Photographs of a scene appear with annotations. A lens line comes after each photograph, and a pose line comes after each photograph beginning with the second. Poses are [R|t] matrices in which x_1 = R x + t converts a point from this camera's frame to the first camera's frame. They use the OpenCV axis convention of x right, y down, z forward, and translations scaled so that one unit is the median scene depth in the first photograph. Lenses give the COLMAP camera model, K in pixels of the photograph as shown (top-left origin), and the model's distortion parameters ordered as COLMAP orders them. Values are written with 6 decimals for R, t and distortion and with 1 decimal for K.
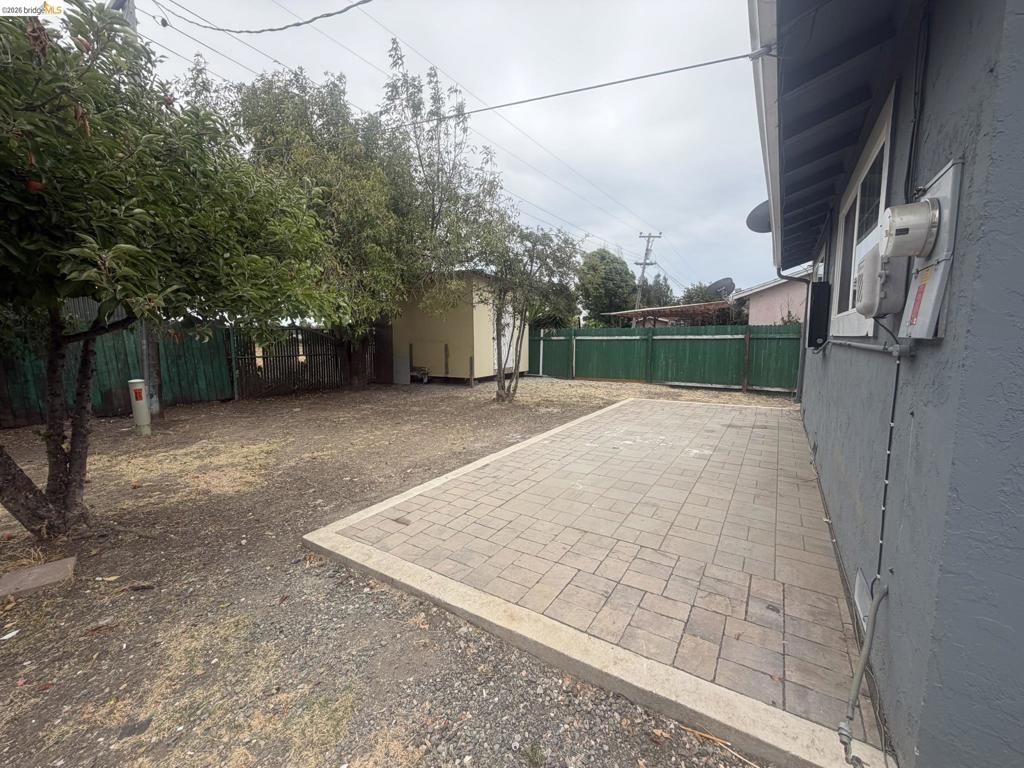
lens RADIAL K [[407.5, 0, 509.5], [0, 407.5, 384.5], [0, 0, 1]] dist [0.000426, 0.000117]
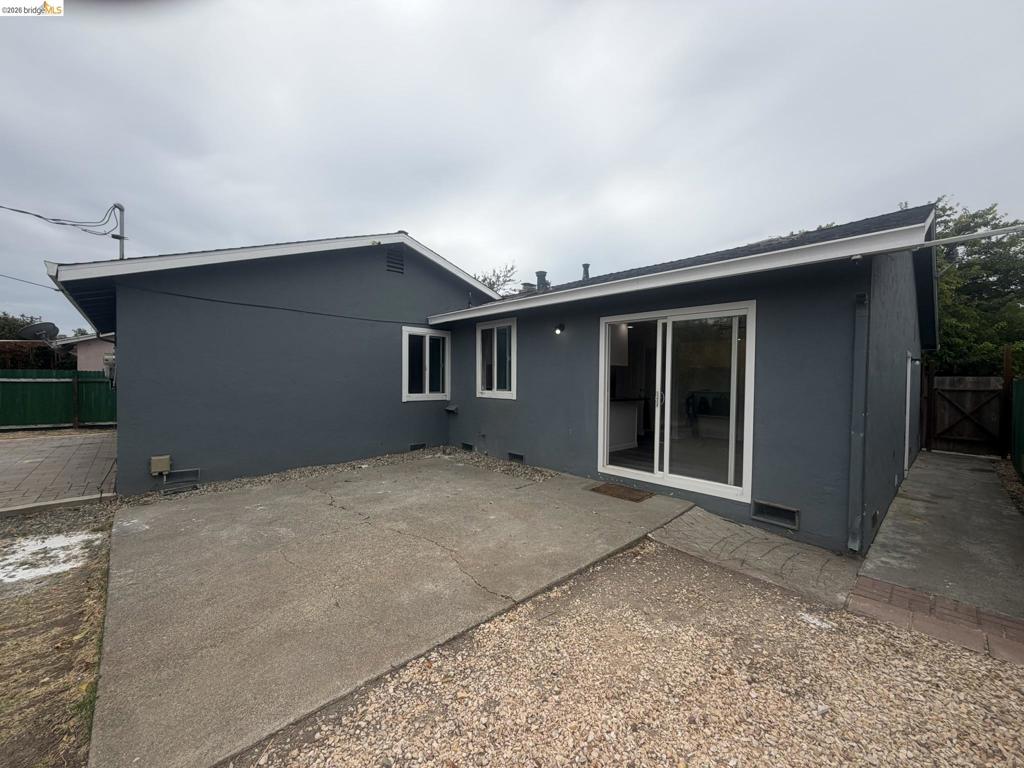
lens RADIAL K [[407.5, 0, 509.5], [0, 407.5, 384.5], [0, 0, 1]] dist [0.000426, 0.000117]
pose [[0.237994, -0.001507, 0.971266, -0.277063], [0.097856, 0.994948, -0.022435, 0.046428], [-0.966325, 0.100384, 0.236939, -0.519061]]
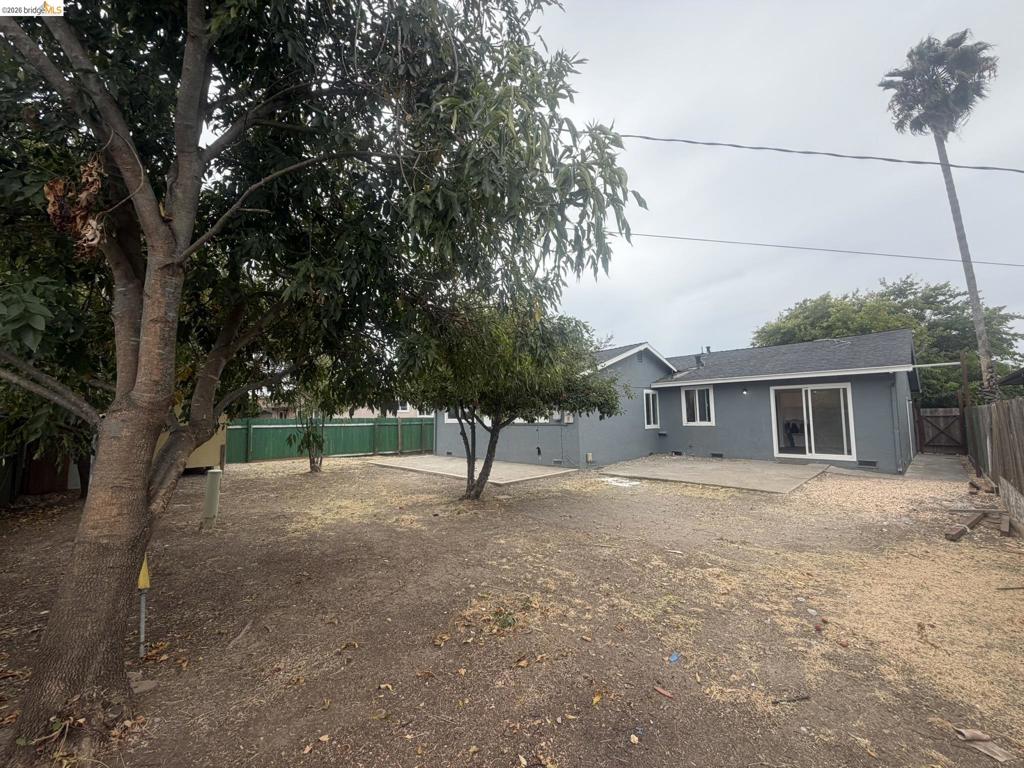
lens RADIAL K [[406.4, 0, 512.1], [0, 406.4, 386.6], [0, 0, 1]] dist [0.002503, 0.000127]
pose [[0.218088, 0.082961, 0.972397, -1.155548], [0.123594, 0.986010, -0.111842, -0.008569], [-0.968071, 0.144574, 0.204783, 0.038132]]
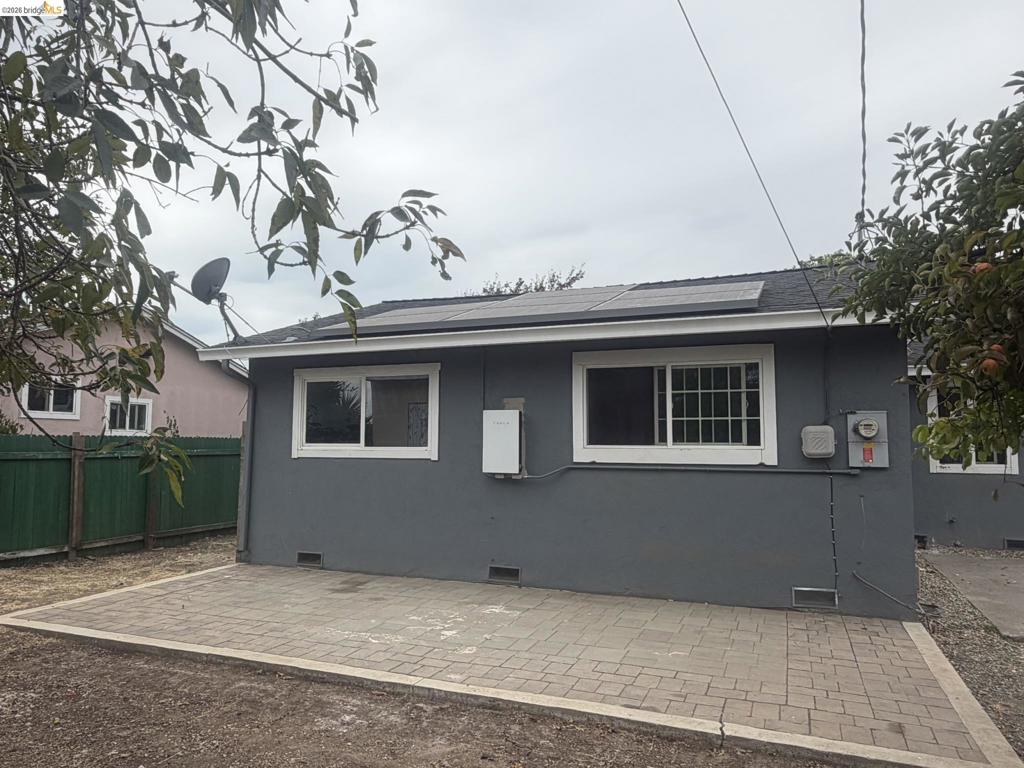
lens RADIAL K [[707.2, 0, 512.0], [0, 707.2, 384.0], [0, 0, 1]] dist [-0.002873, 0.002690]
pose [[-0.198939, 0.091901, 0.975693, -0.461976], [0.106476, 0.991727, -0.071701, -0.083842], [-0.974210, 0.089624, -0.207079, 0.612844]]
